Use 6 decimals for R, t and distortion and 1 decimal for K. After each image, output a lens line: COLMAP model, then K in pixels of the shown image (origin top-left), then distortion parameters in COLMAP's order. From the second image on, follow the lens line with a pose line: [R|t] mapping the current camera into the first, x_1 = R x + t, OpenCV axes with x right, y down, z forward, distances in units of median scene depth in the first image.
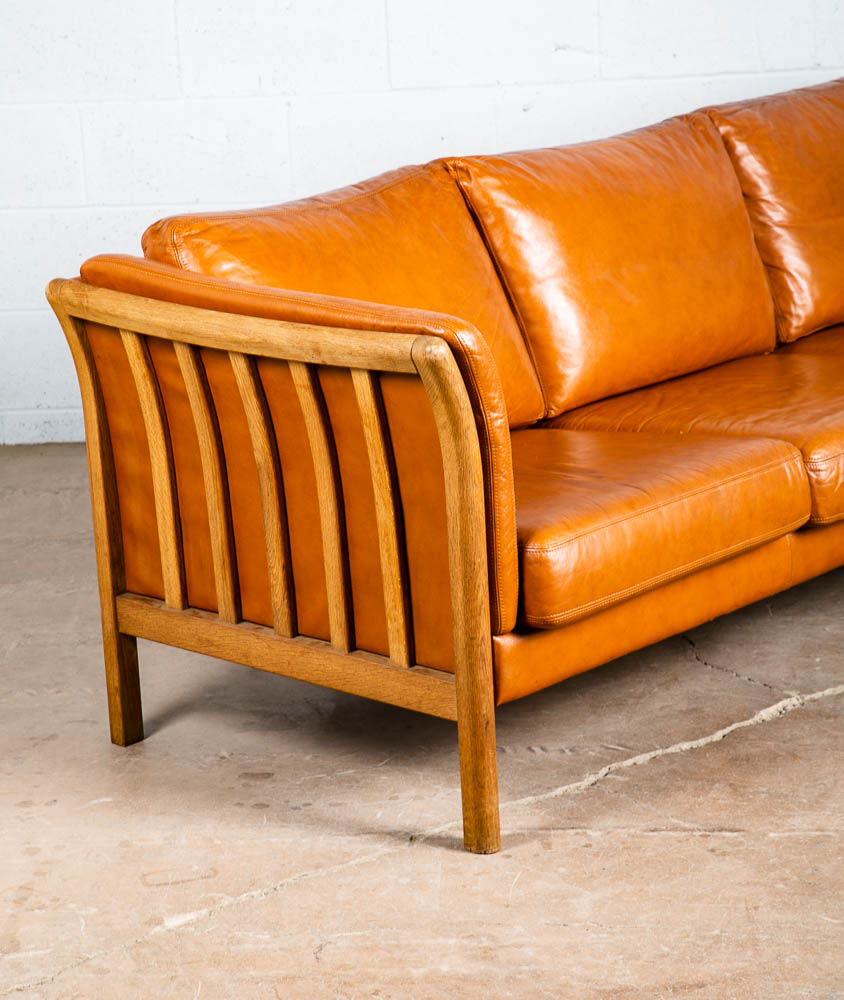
lens RADIAL K [[2434.4, 0, 413.1], [0, 2434.4, 515.1], [0, 0, 1]] dist [0.291130, 0.000000]
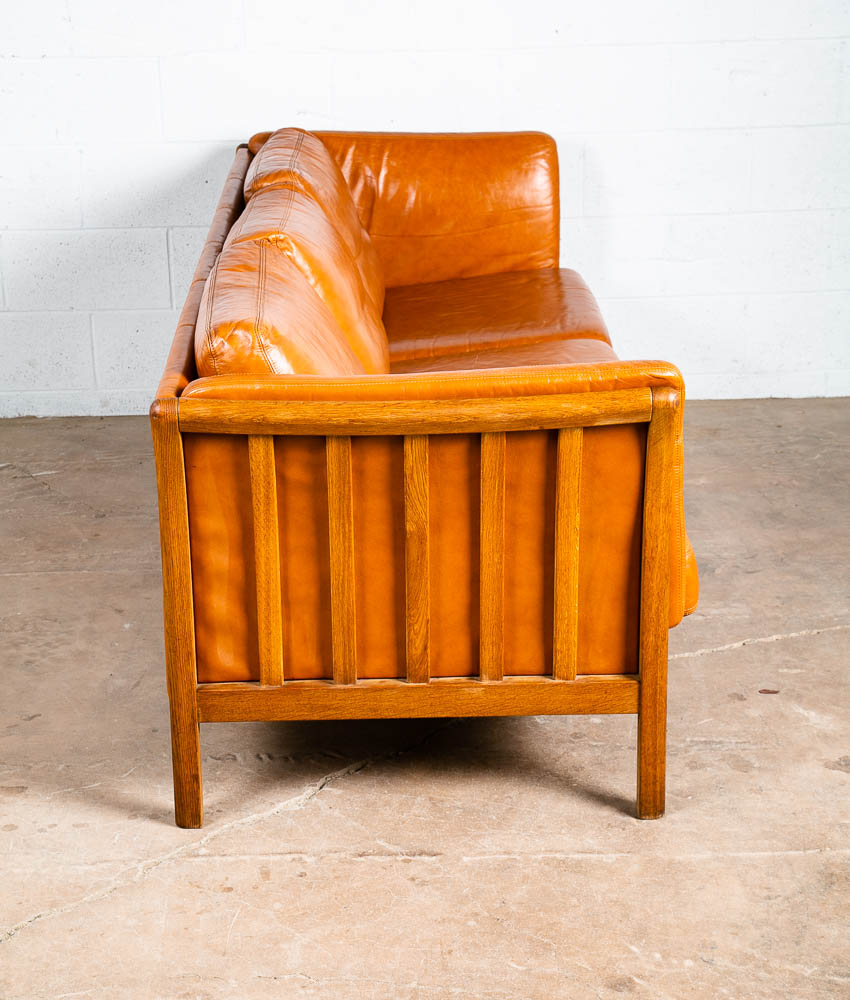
lens RADIAL K [[1663.3, 0, 367.6], [0, 1663.3, 455.3], [0, 0, 1]] dist [0.141189, 0.000000]
pose [[0.996334, 0.001581, 0.085533, 0.033147], [-0.005155, 0.999122, 0.041585, -0.081329], [-0.085392, -0.041874, 0.995467, 0.232317]]
